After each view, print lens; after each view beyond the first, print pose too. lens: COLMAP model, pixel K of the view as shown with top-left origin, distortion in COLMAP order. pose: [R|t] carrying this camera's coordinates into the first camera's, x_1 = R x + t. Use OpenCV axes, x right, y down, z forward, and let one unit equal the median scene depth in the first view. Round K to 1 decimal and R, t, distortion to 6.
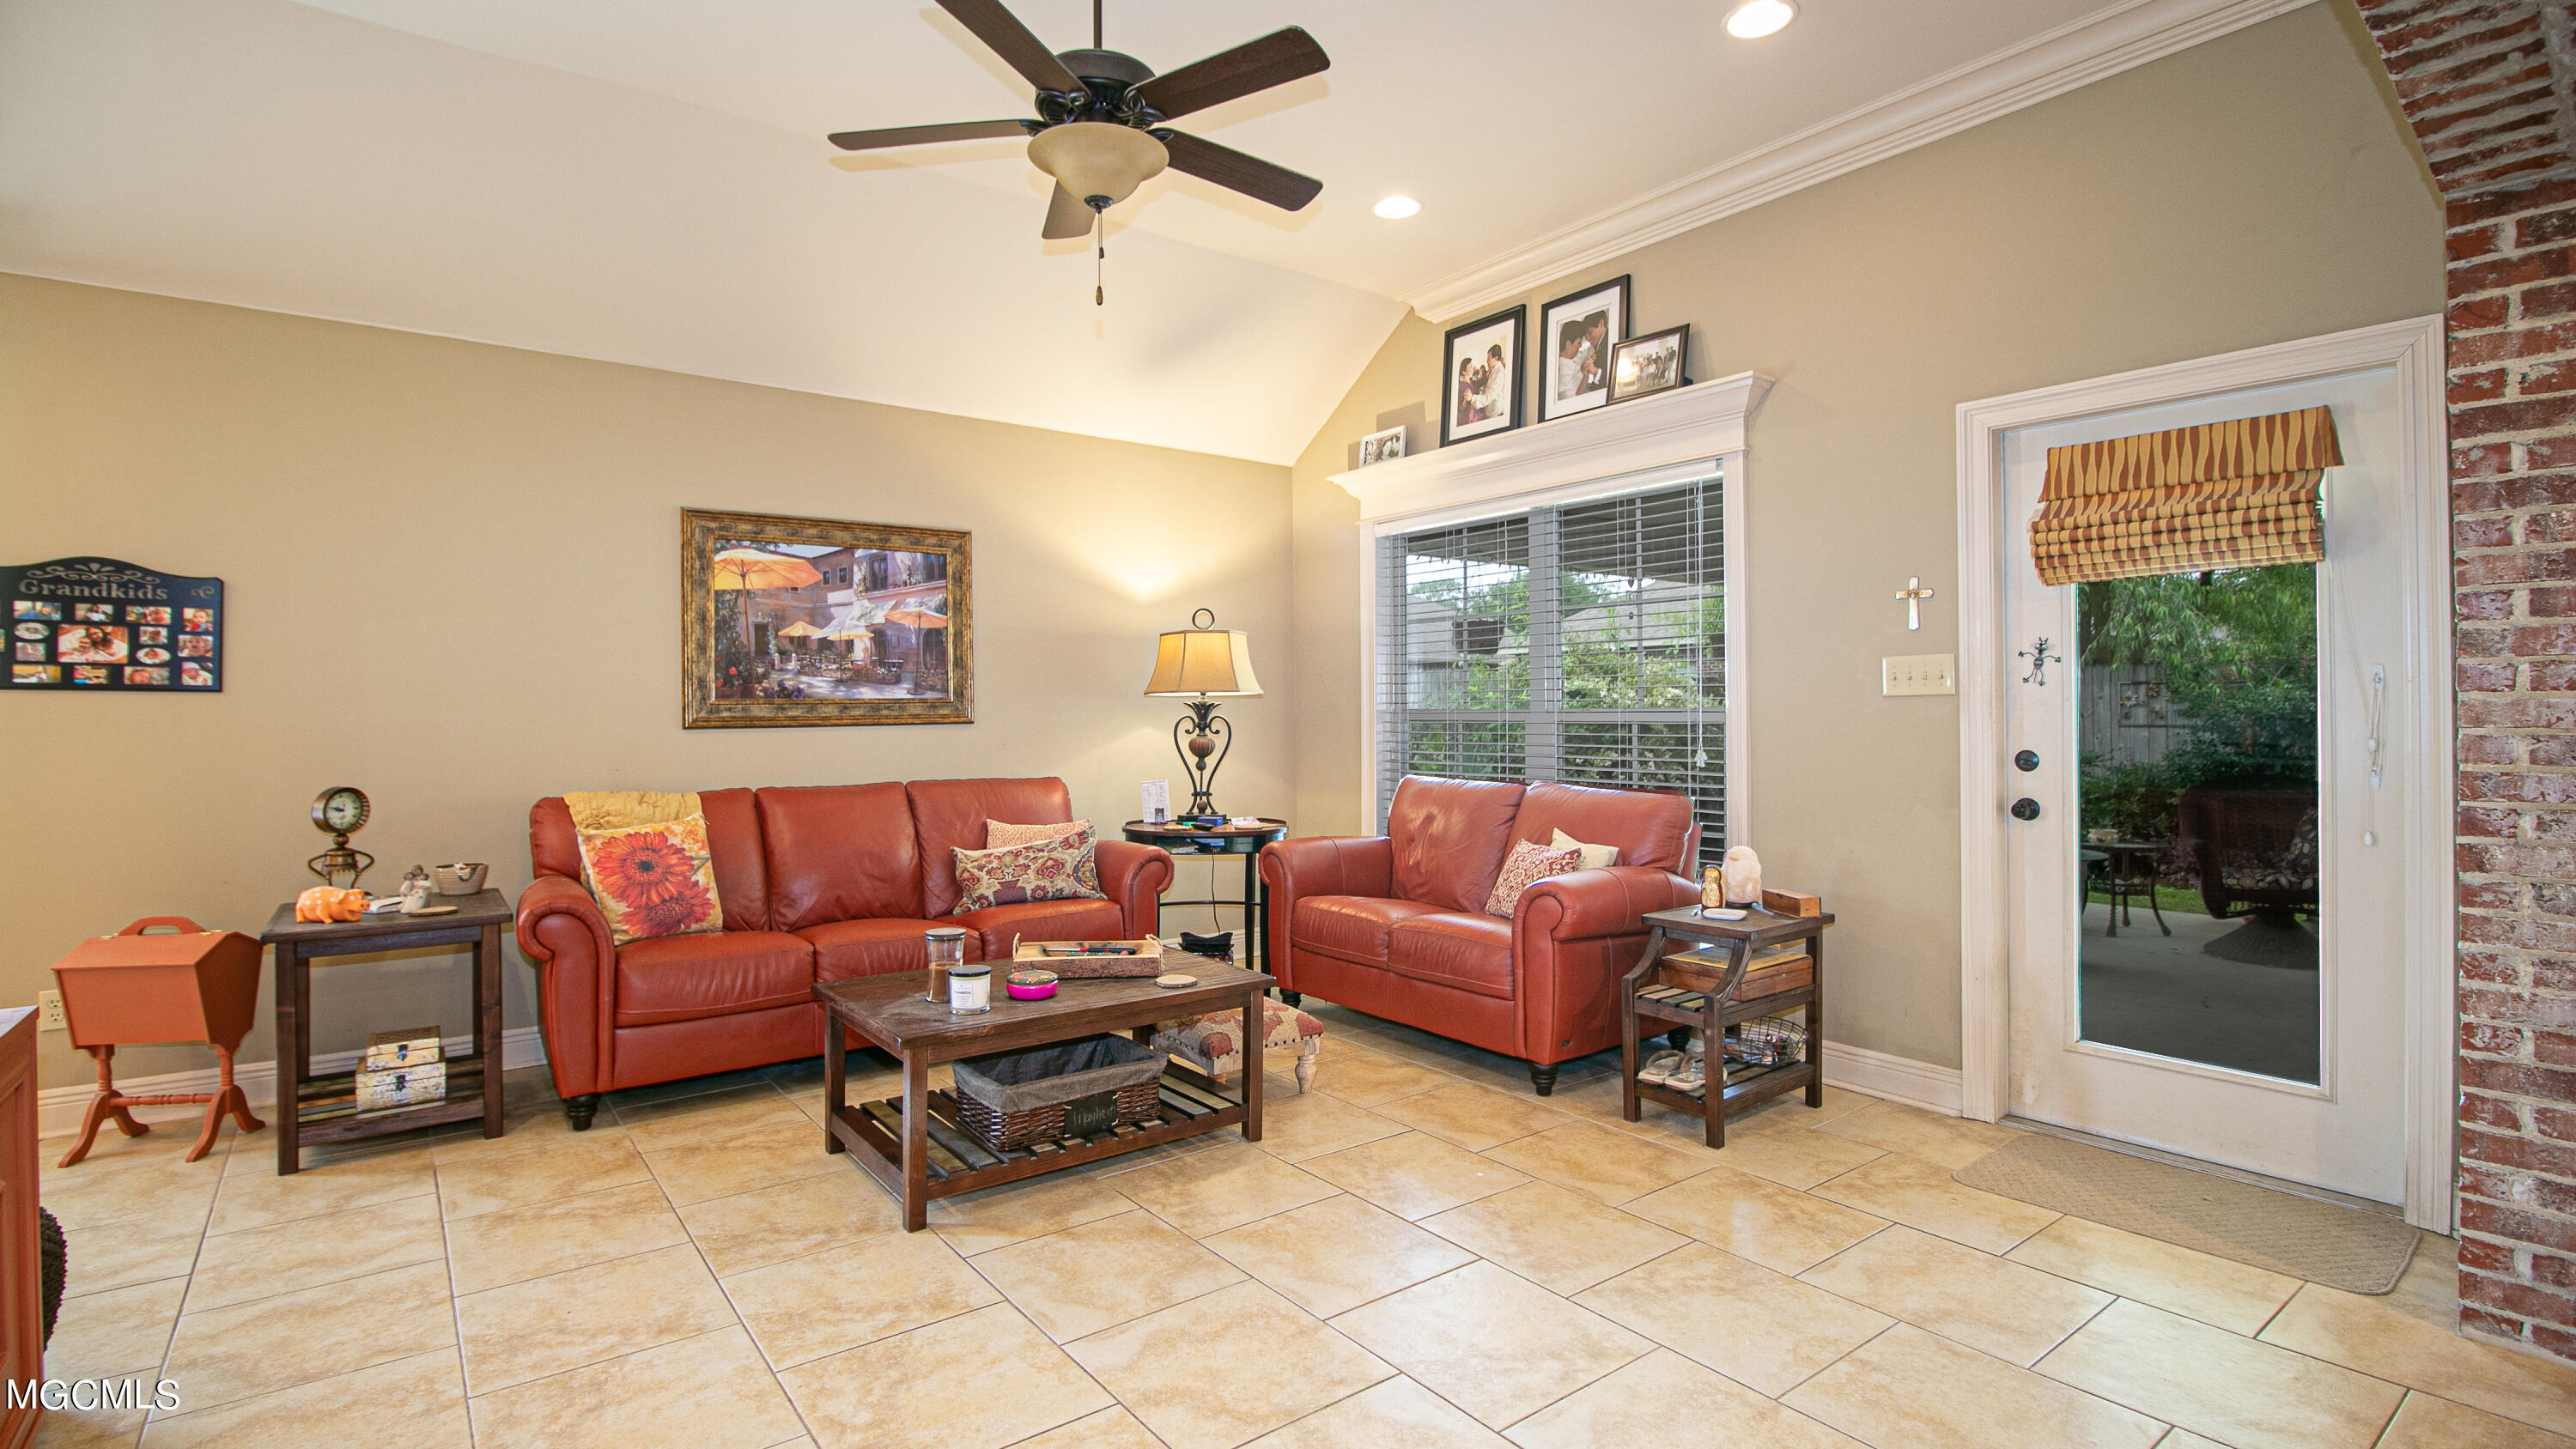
lens RADIAL K [[1201.4, 0, 1279.8], [0, 1201.4, 708.0], [0, 0, 1]] dist [-0.014943, -0.001837]
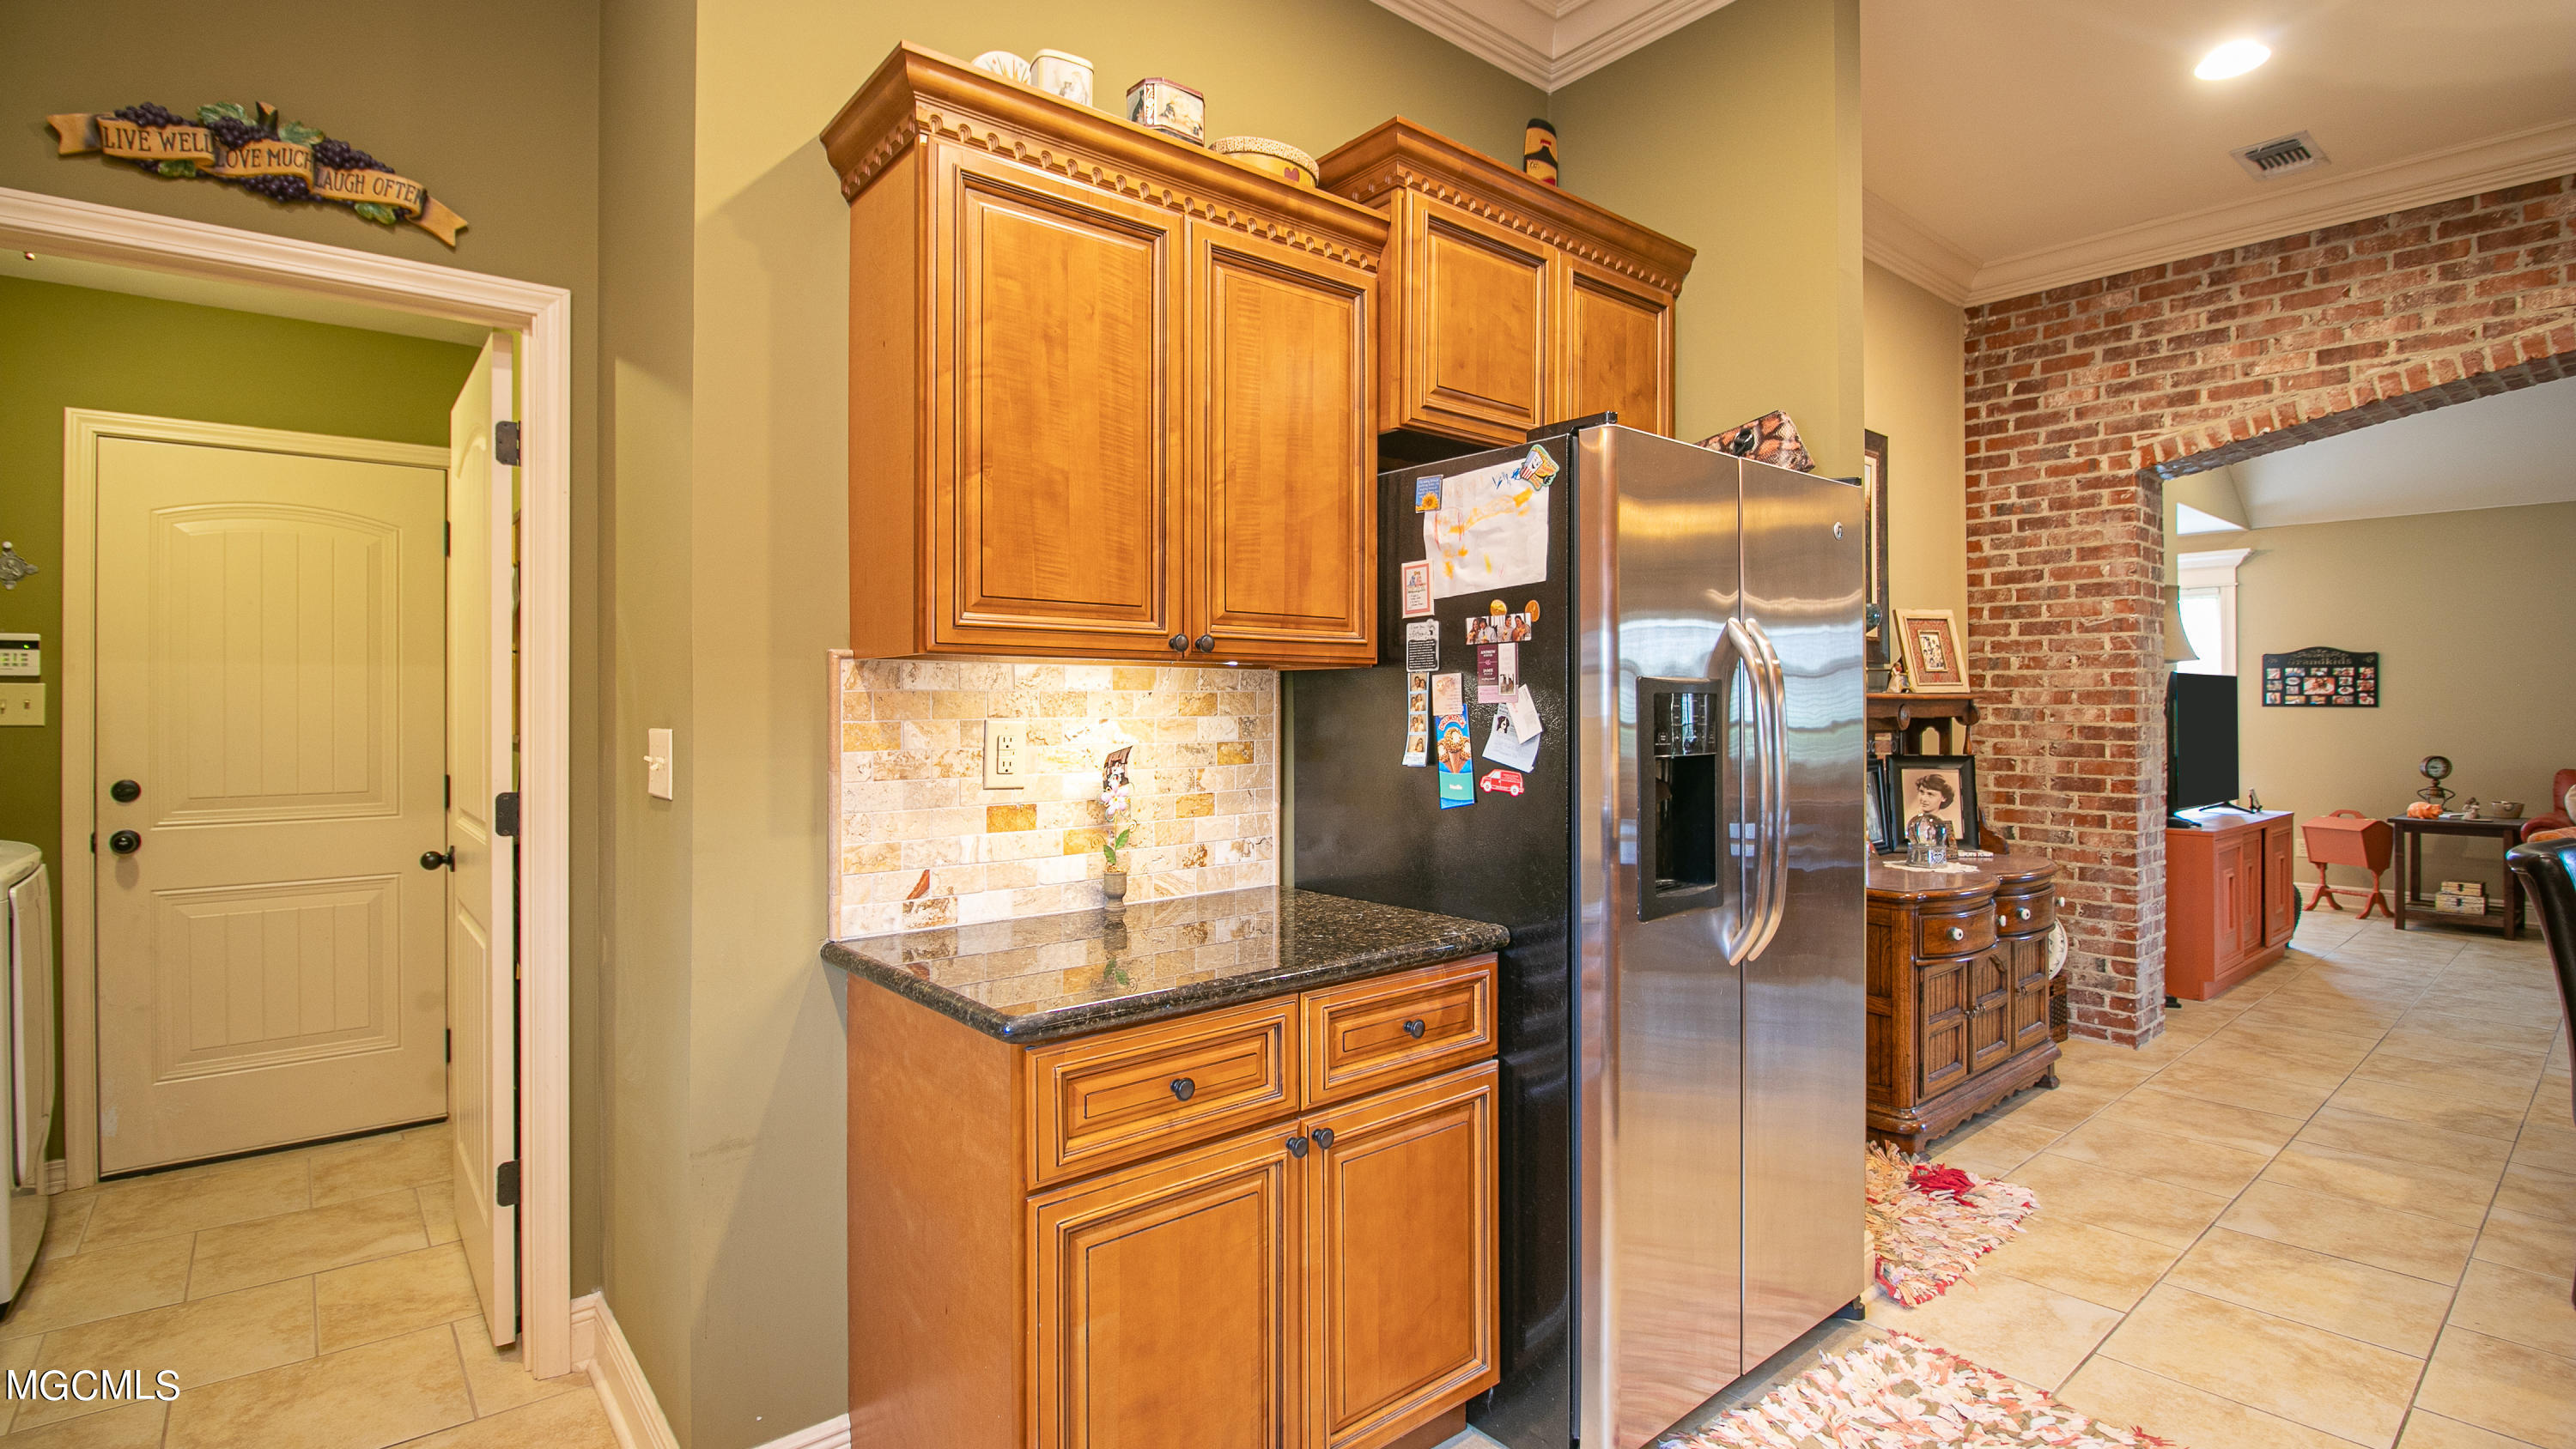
lens RADIAL K [[1201.4, 0, 1254.7], [0, 1201.4, 691.8], [0, 0, 1]] dist [-0.014943, -0.001837]
pose [[0.036163, -0.002372, -0.999343, 1.130991], [0.004000, 0.999990, -0.002229, -0.045145], [0.999338, -0.003917, 0.036173, -1.061242]]
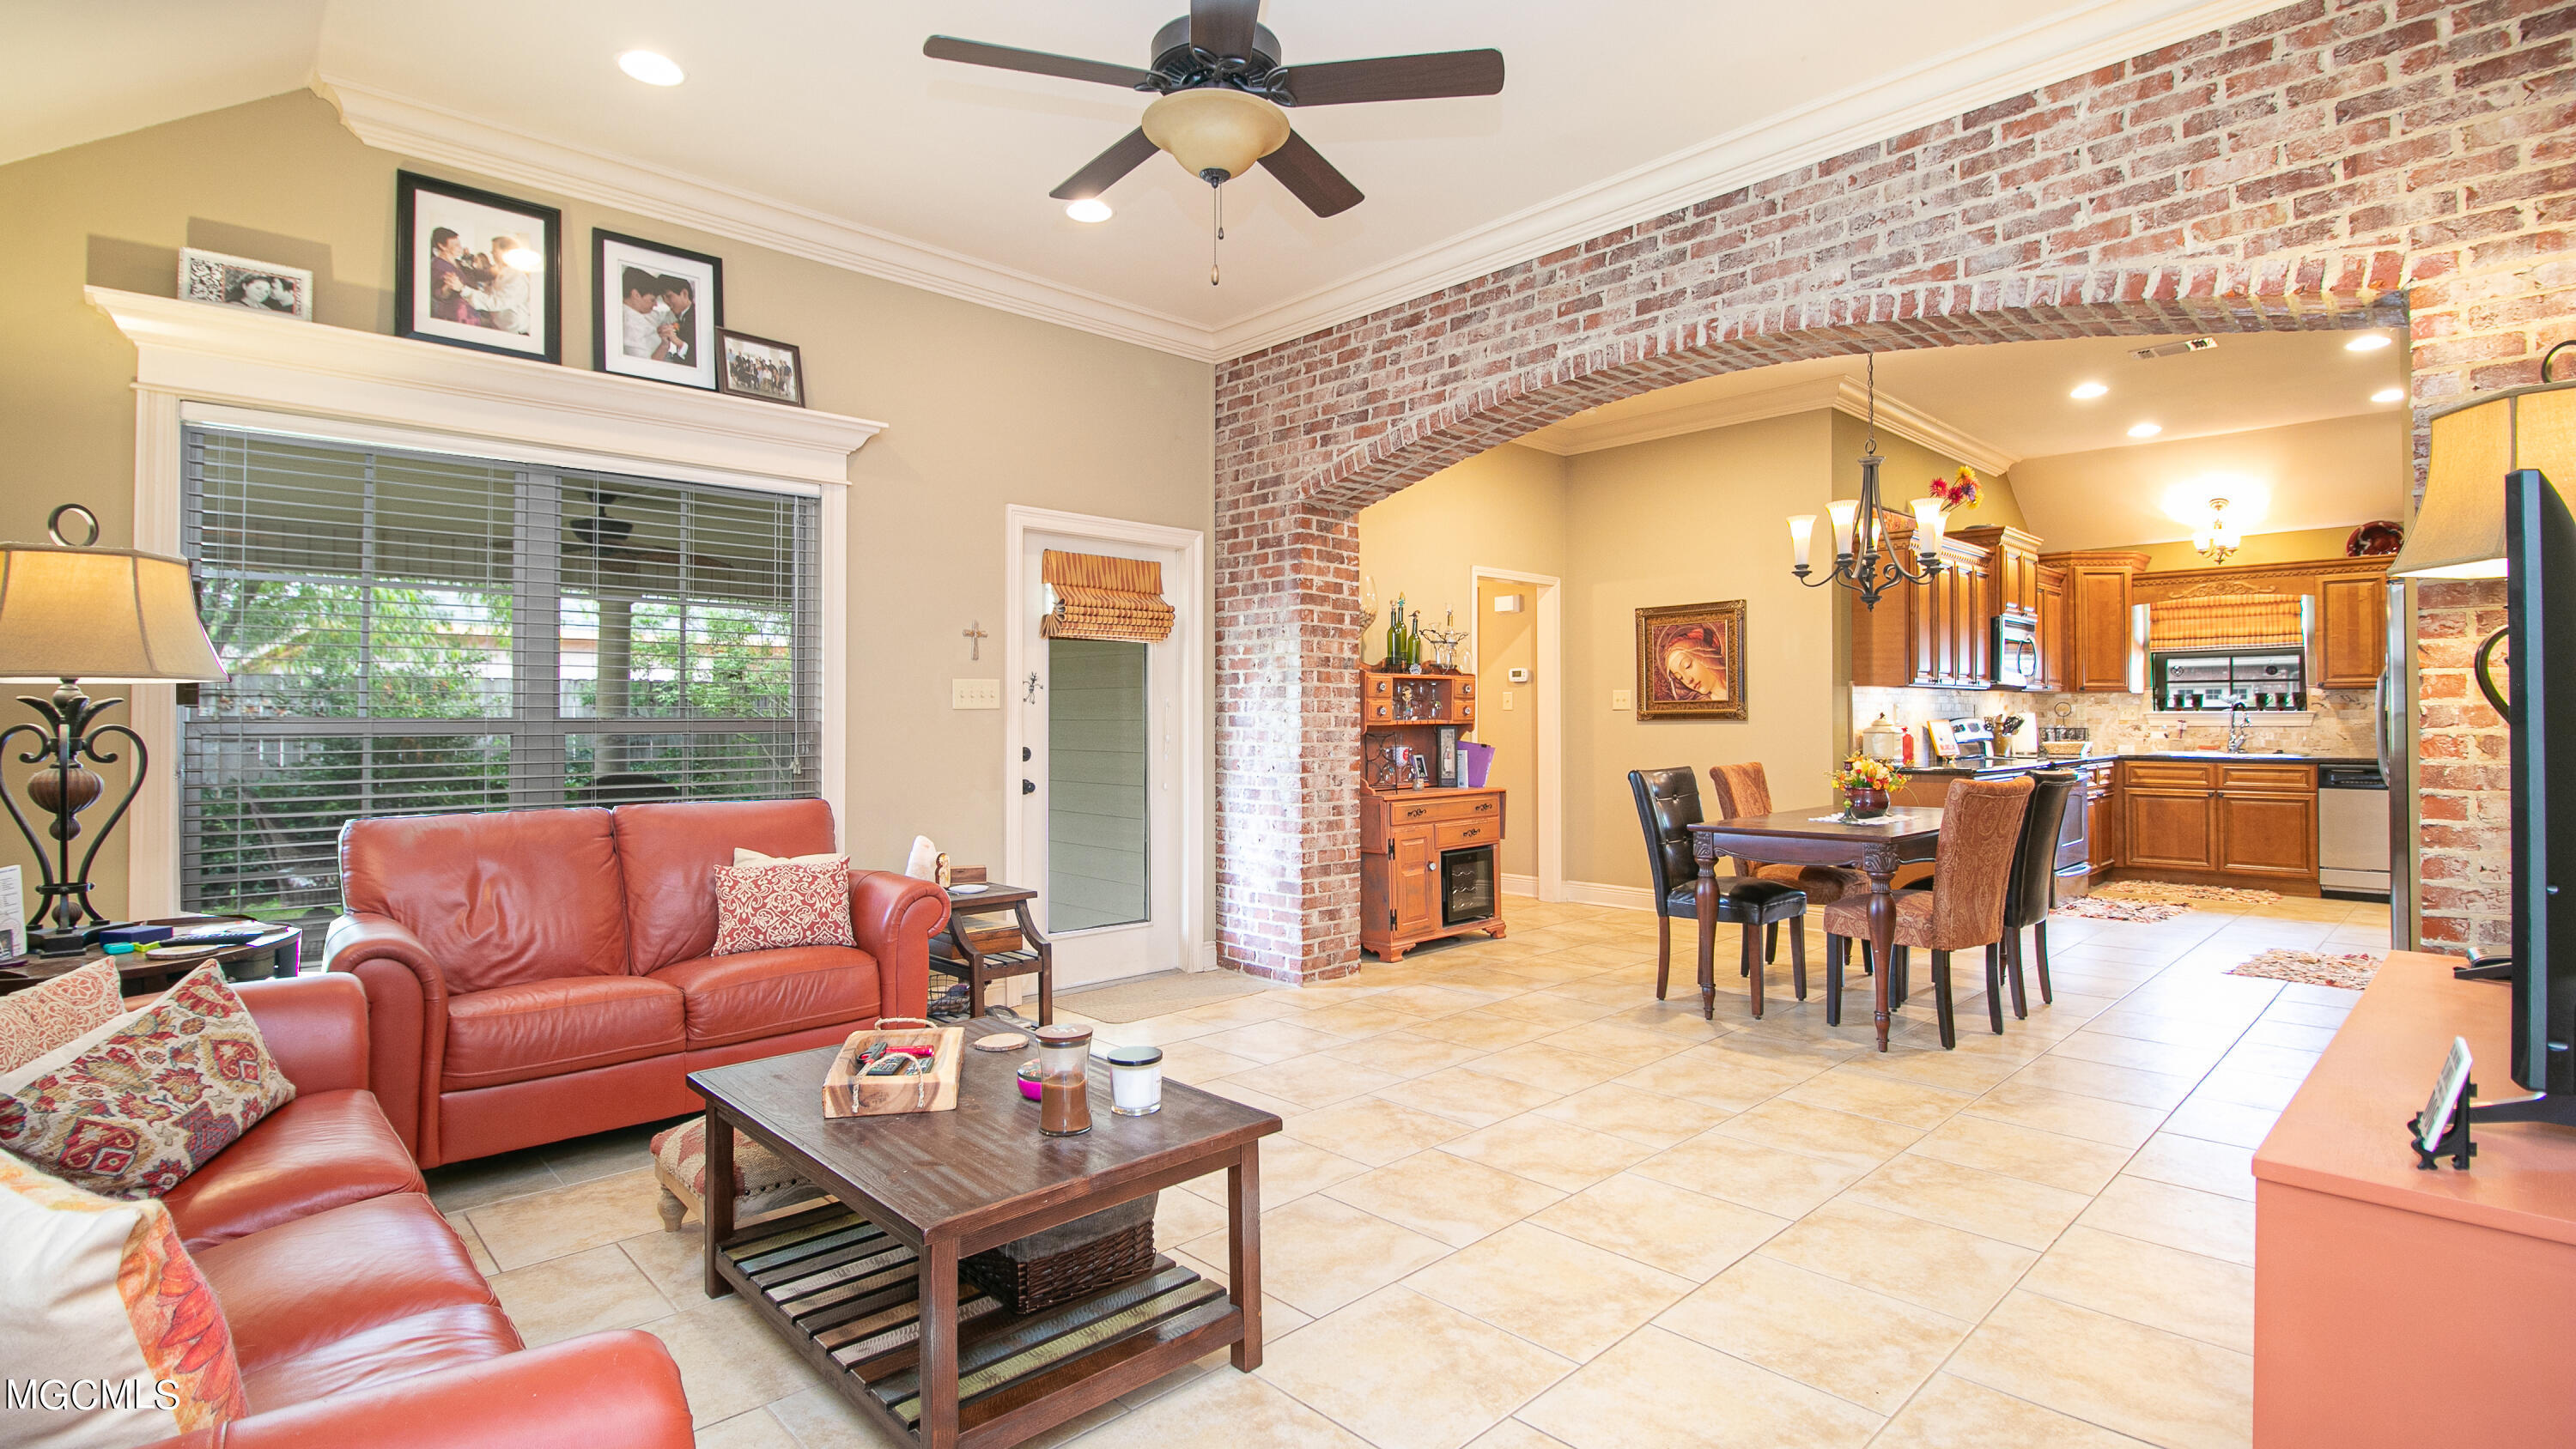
lens RADIAL K [[1201.4, 0, 1265.7], [0, 1201.4, 705.3], [0, 0, 1]] dist [-0.014943, -0.001837]
pose [[-0.108775, 0.016697, 0.993926, -0.884049], [-0.001163, 0.999856, -0.016924, 0.008542], [-0.994066, -0.002997, -0.108740, 0.862981]]
